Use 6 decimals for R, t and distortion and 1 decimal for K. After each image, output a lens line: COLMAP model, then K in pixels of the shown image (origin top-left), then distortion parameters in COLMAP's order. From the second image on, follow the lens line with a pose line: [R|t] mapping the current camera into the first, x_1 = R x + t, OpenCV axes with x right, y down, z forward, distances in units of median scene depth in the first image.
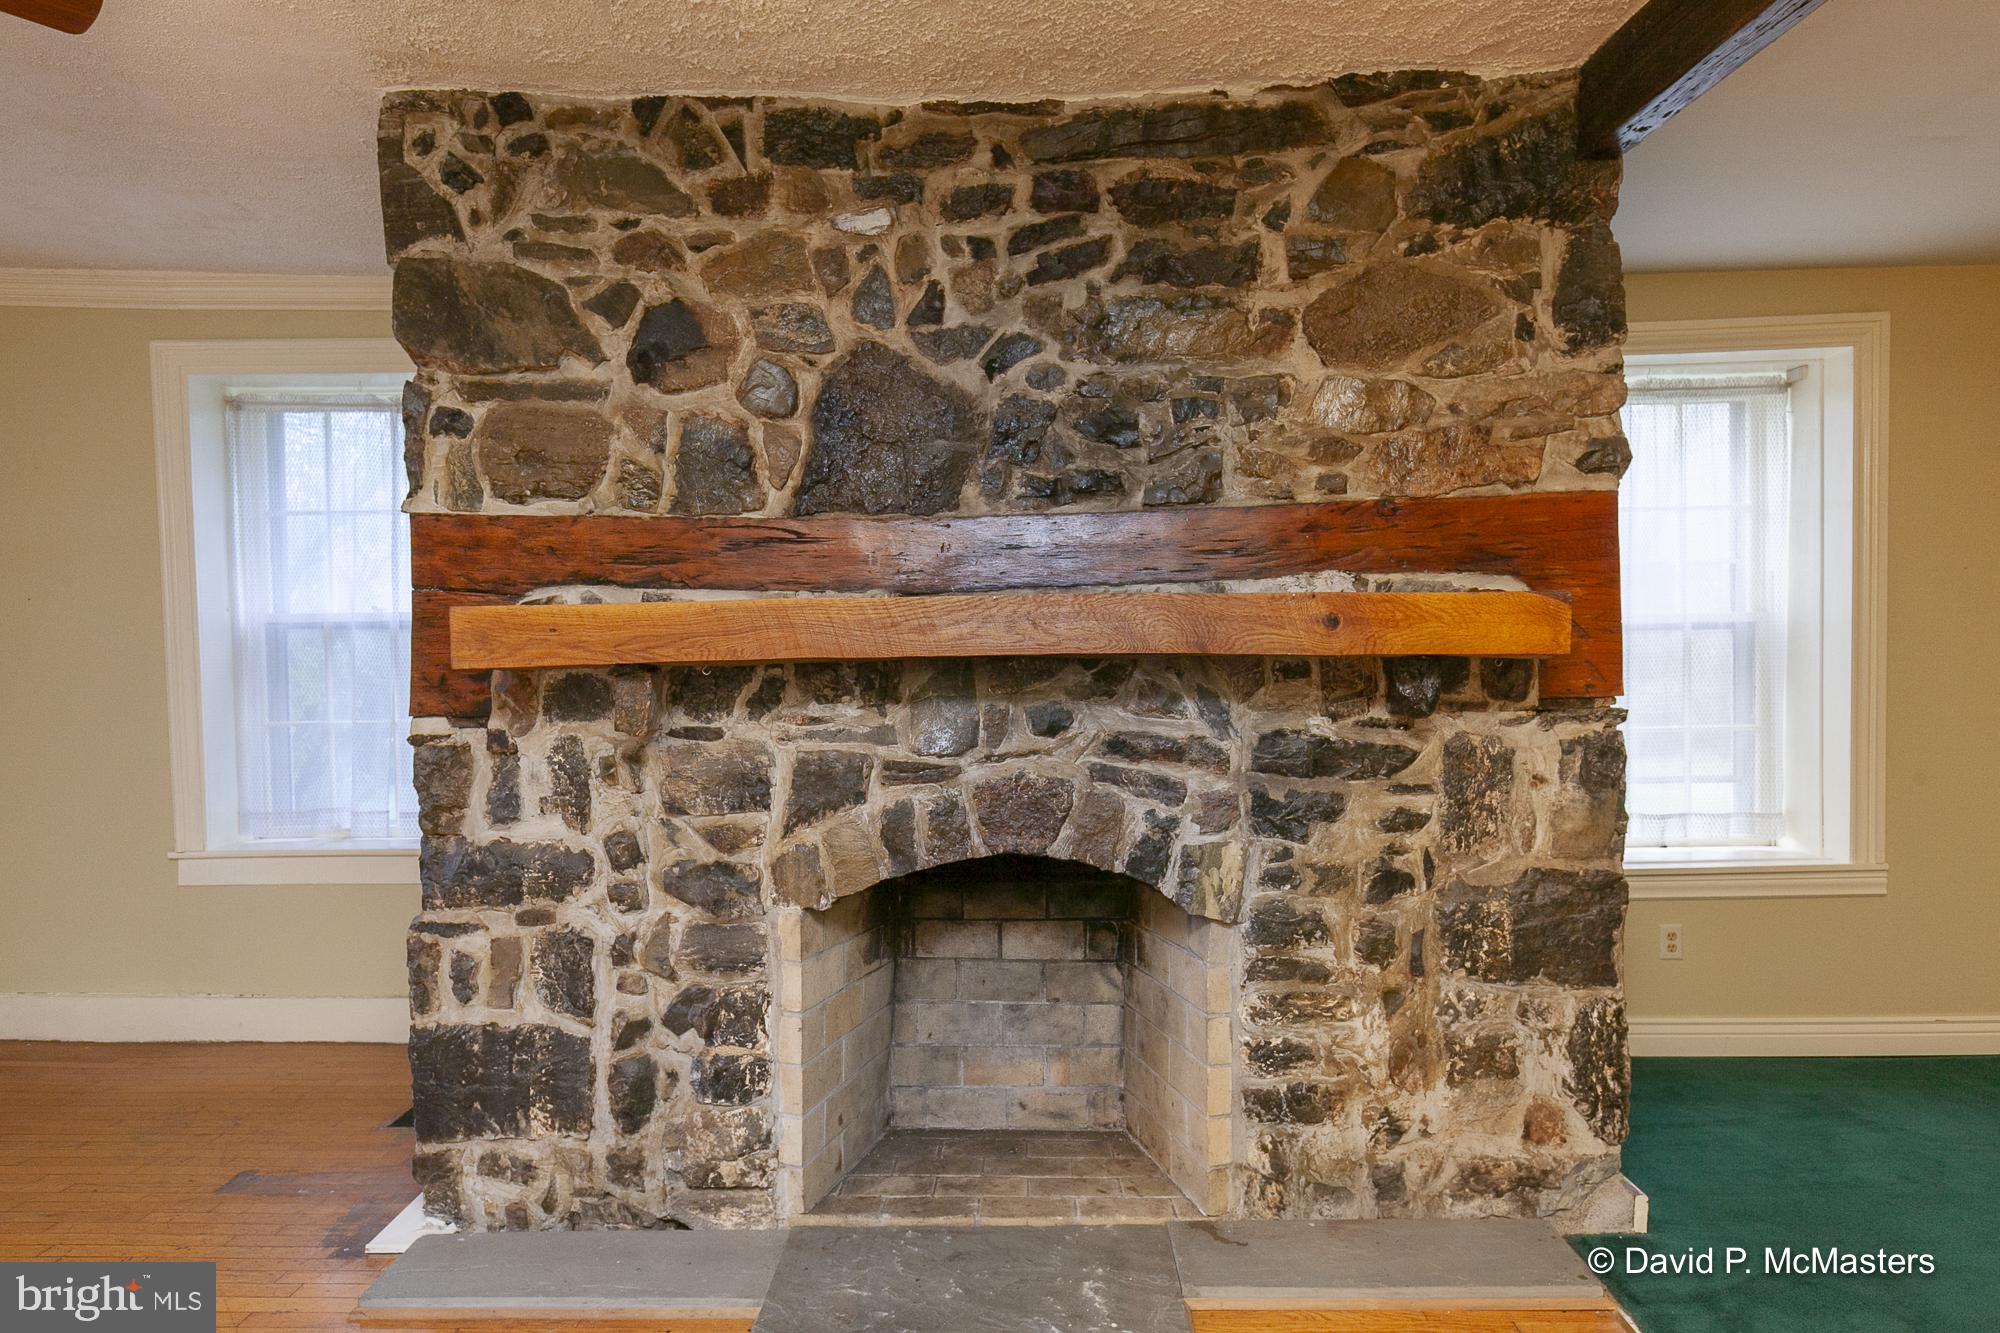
lens RADIAL K [[1237.0, 0, 1007.5], [0, 1237.0, 703.1], [0, 0, 1]] dist [-0.001379, -0.002270]
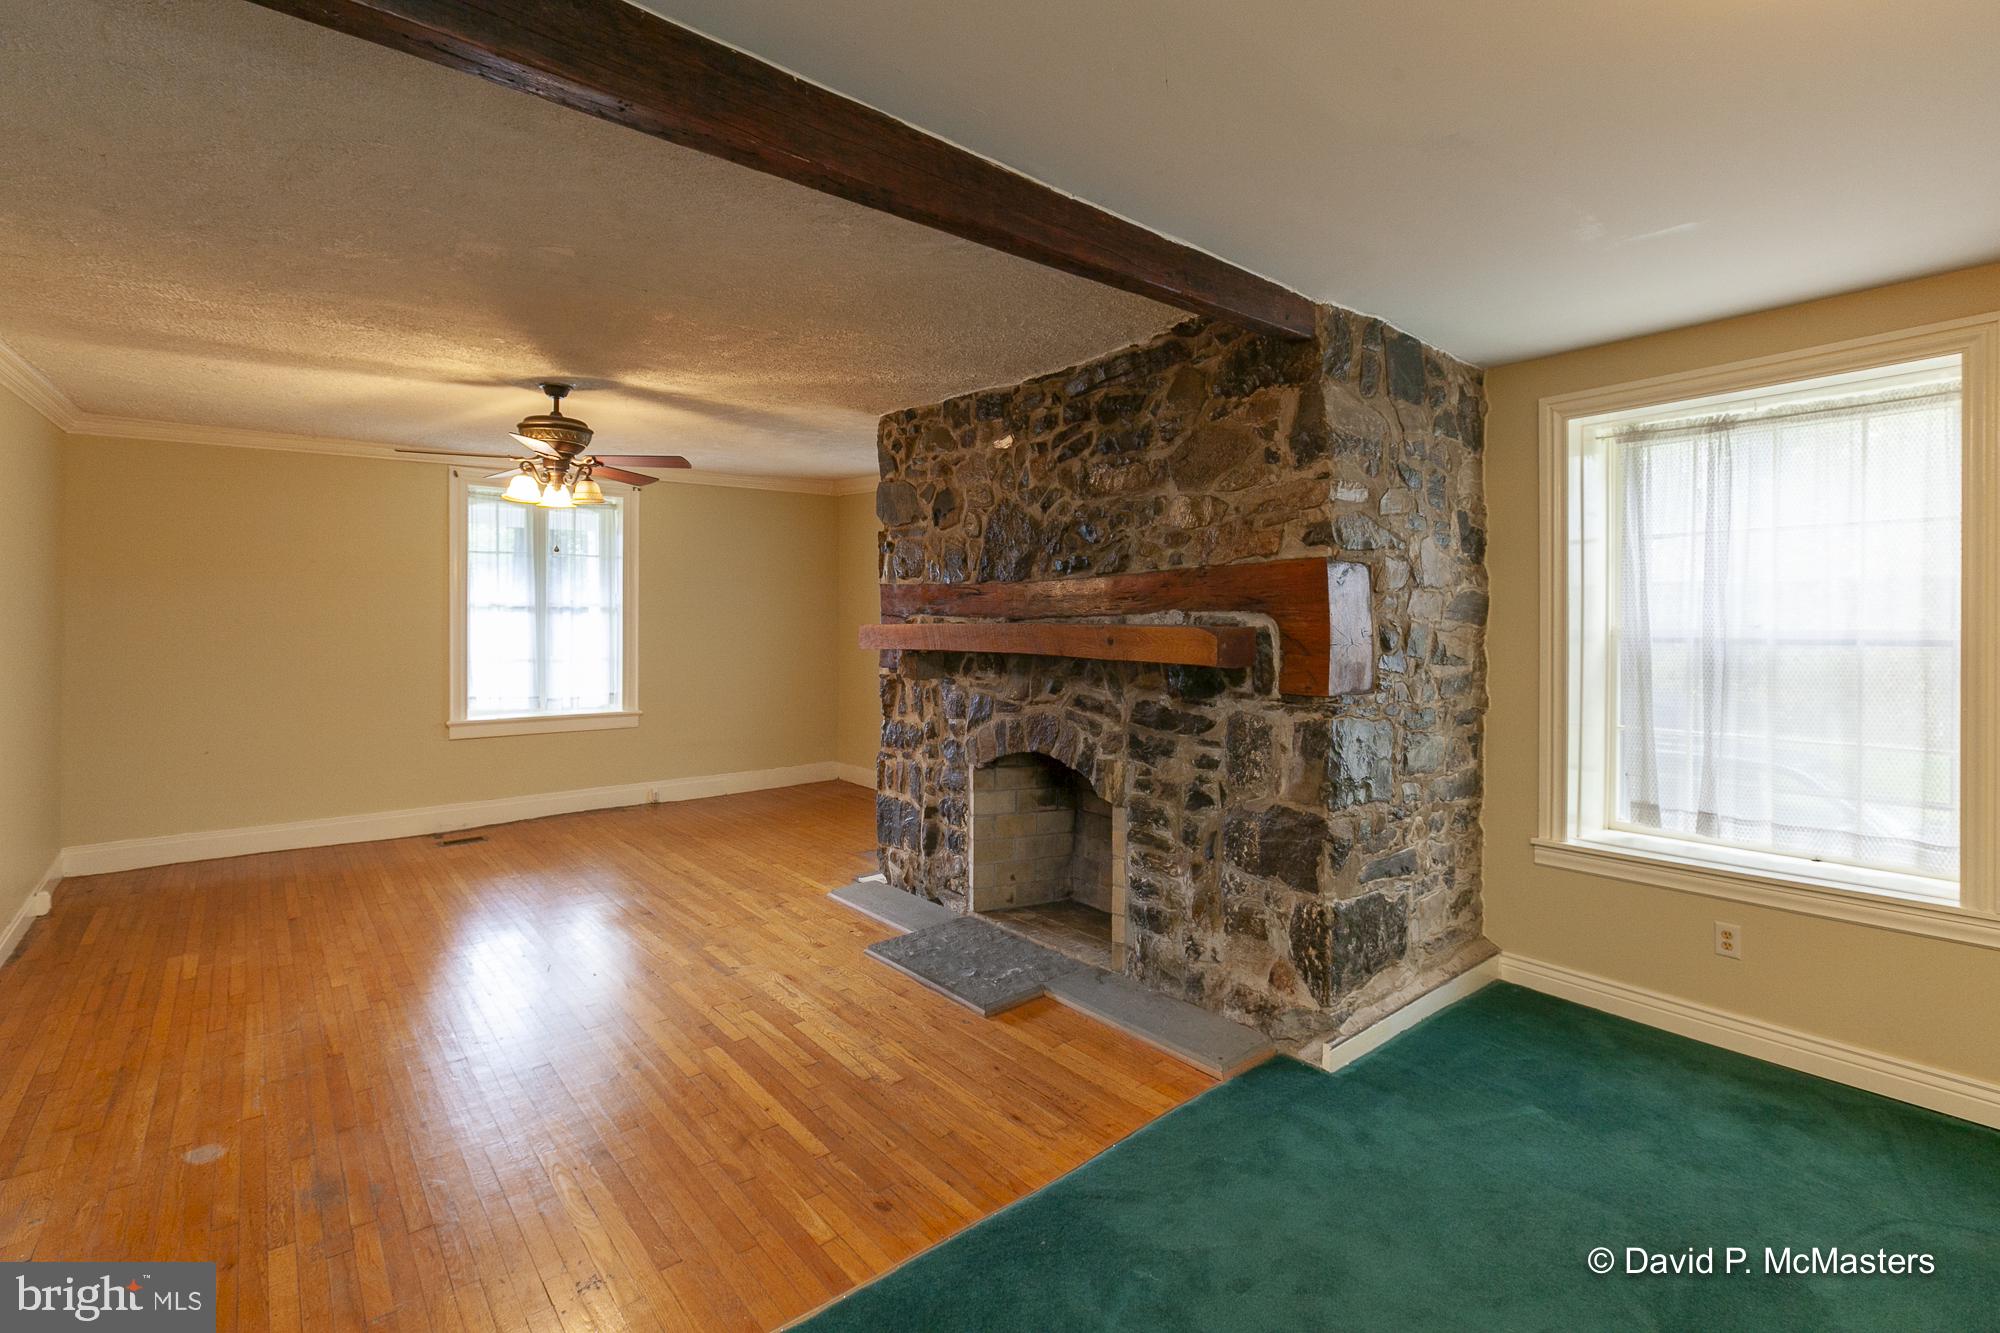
lens RADIAL K [[911.2, 0, 986.4], [0, 911.2, 632.9], [0, 0, 1]] dist [0.004317, -0.000848]
pose [[0.644101, 0.023734, -0.764572, 1.050050], [-0.044056, 0.999010, -0.006103, -0.055964], [0.763670, 0.037615, 0.644510, -0.006855]]
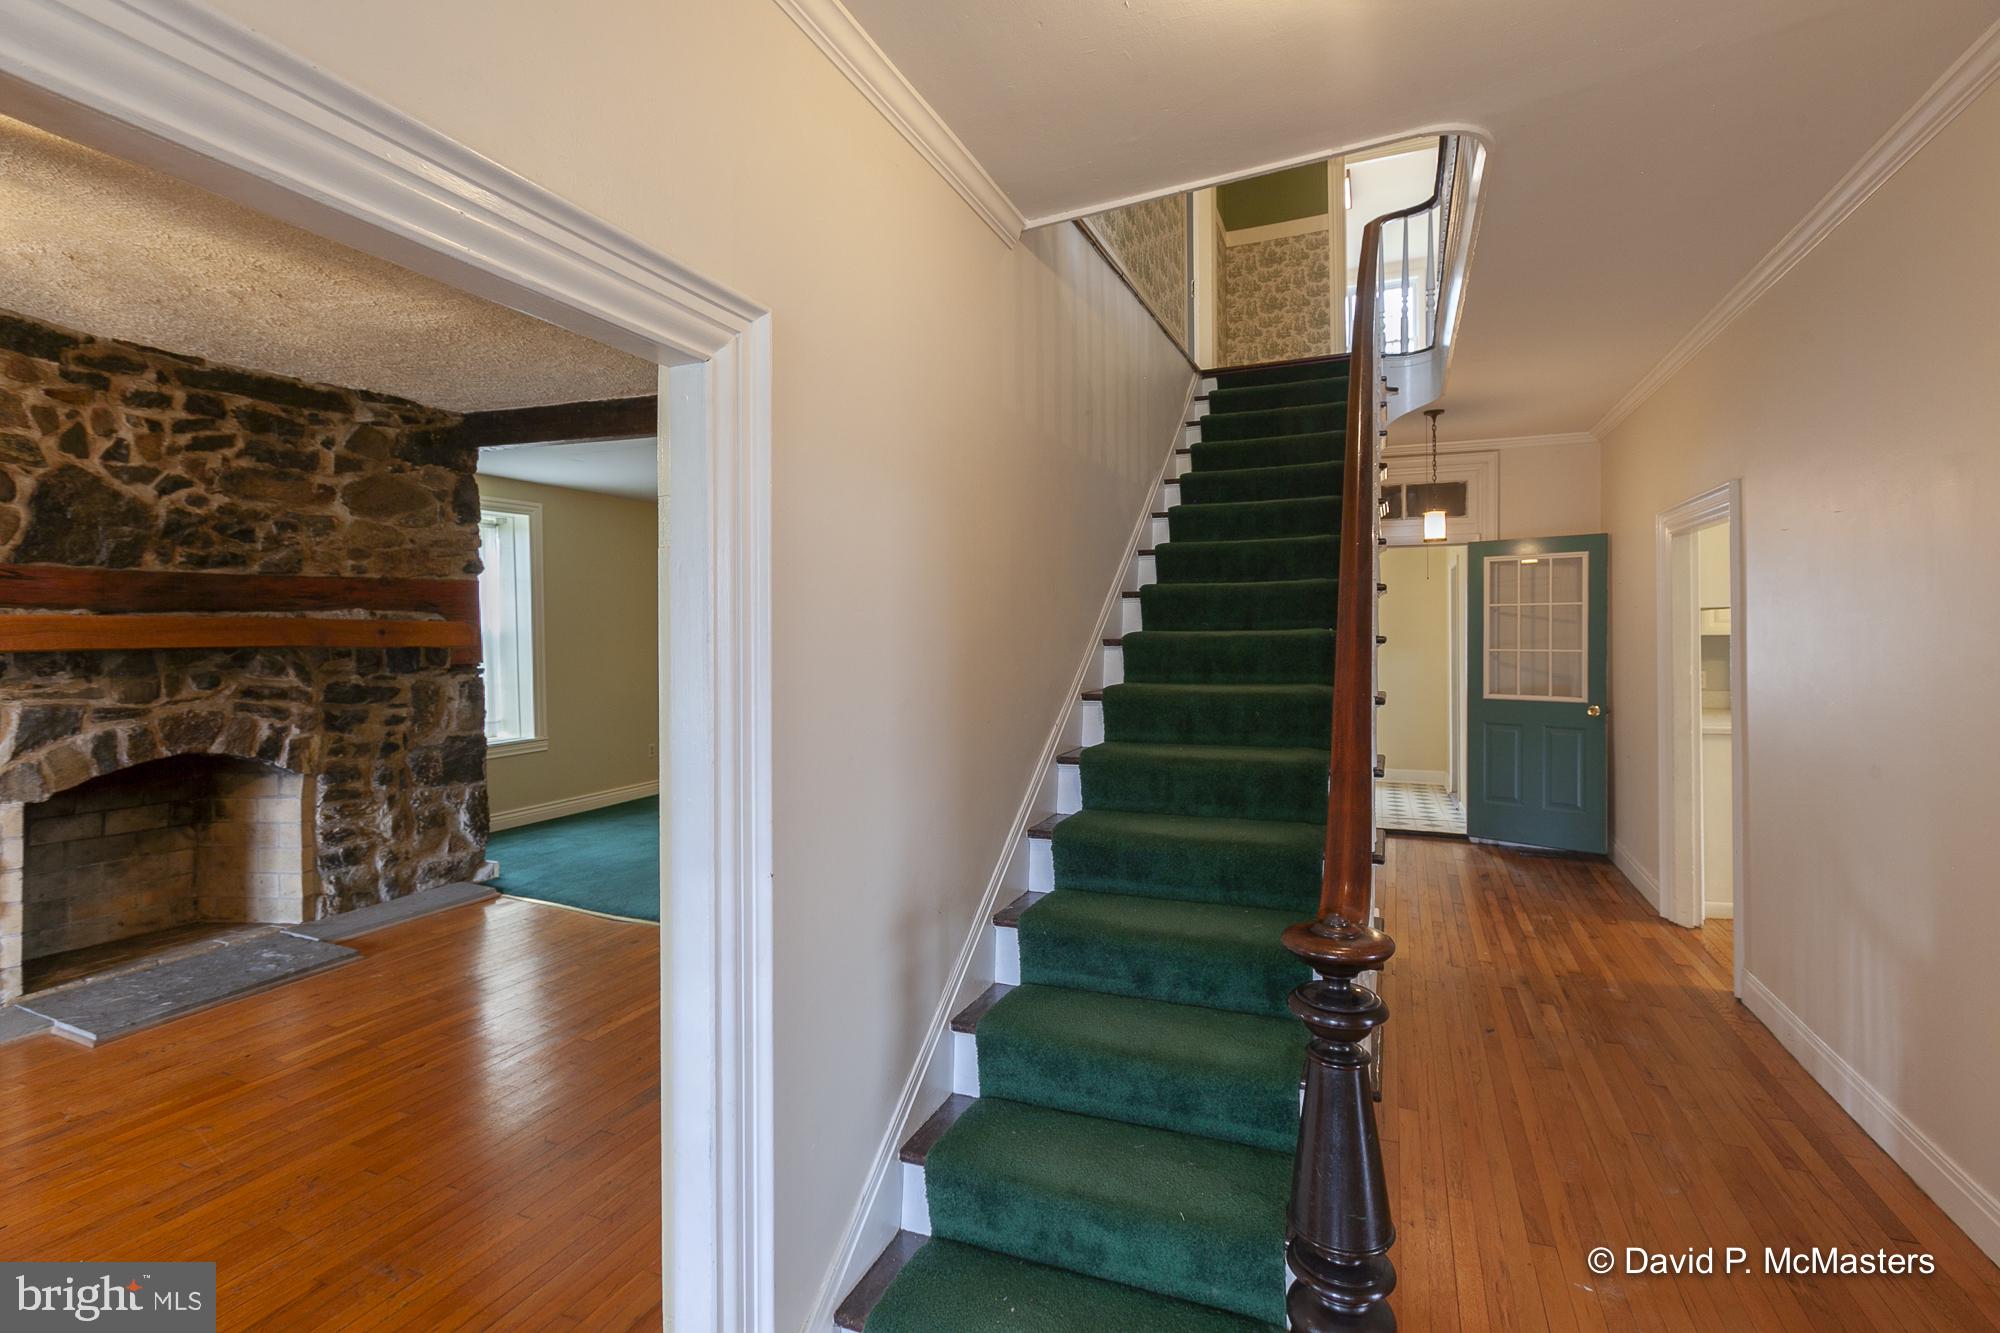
lens RADIAL K [[911.2, 0, 1009.7], [0, 911.2, 647.2], [0, 0, 1]] dist [0.004317, -0.000848]
pose [[0.376751, -0.001185, 0.926314, -0.798862], [0.043453, 0.998921, -0.016396, 0.037781], [-0.925295, 0.046428, 0.376396, -0.670177]]
